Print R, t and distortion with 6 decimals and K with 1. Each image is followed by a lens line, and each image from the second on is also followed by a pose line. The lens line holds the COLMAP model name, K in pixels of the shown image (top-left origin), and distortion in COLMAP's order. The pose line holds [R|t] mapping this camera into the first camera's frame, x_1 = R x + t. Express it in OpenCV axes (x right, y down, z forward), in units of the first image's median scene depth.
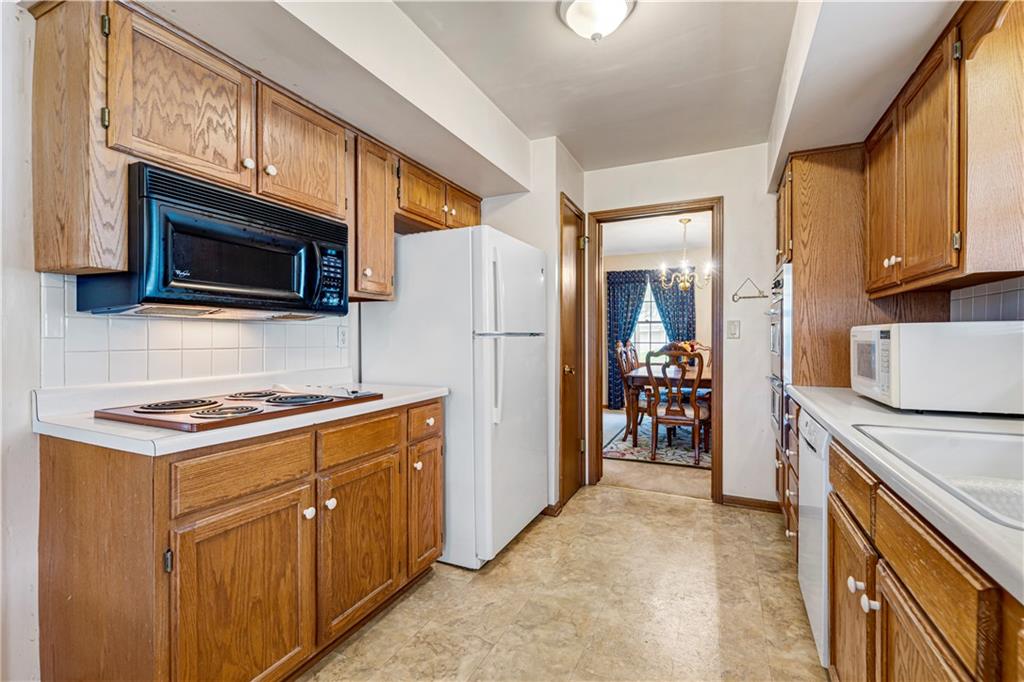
lens RADIAL K [[451.8, 0, 504.2], [0, 451.8, 339.6], [0, 0, 1]] dist [0.002078, -0.000080]
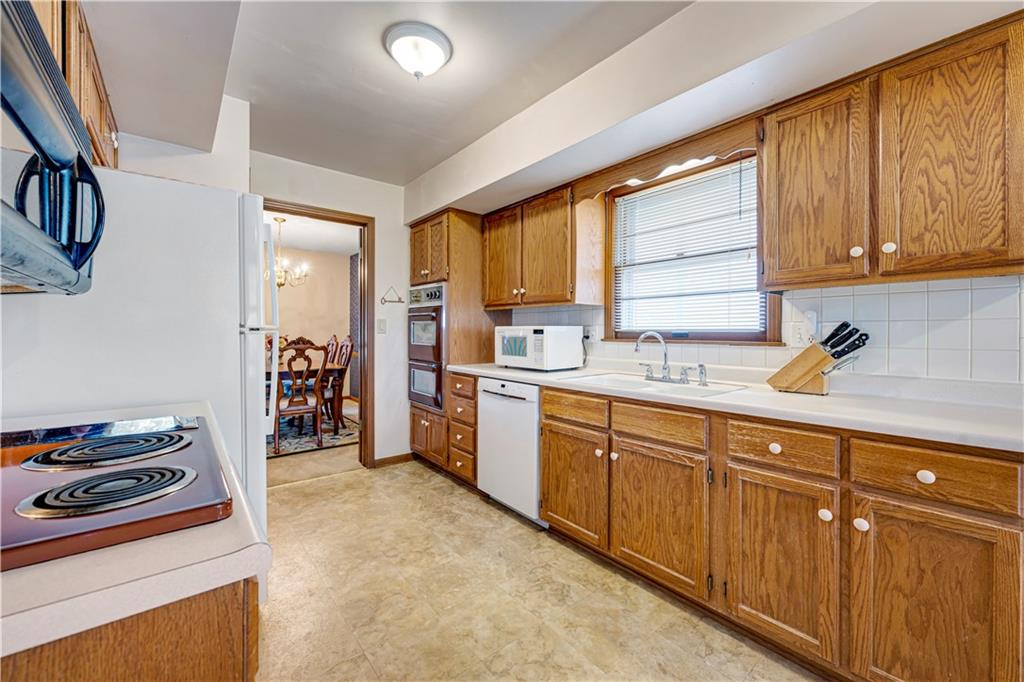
lens RADIAL K [[410.8, 0, 509.6], [0, 410.8, 331.6], [0, 0, 1]] dist [0.001556, -0.000821]
pose [[0.422762, 0.003436, 0.906234, -0.390330], [0.001034, 0.999990, -0.004273, -0.001953], [-0.906240, 0.002743, 0.422754, 0.200030]]
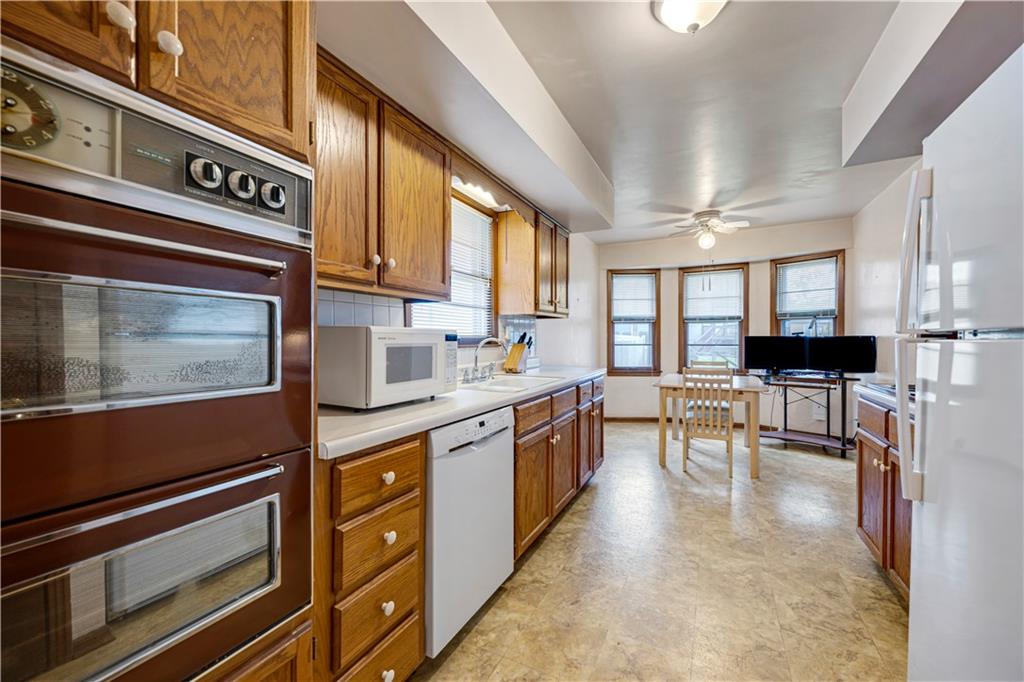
lens RADIAL K [[410.8, 0, 507.0], [0, 410.8, 346.9], [0, 0, 1]] dist [0.001556, -0.000821]
pose [[-0.999823, 0.003443, 0.018508, 0.414066], [0.003907, 0.999677, 0.025102, -0.007768], [-0.018415, 0.025169, -0.999514, 1.206788]]
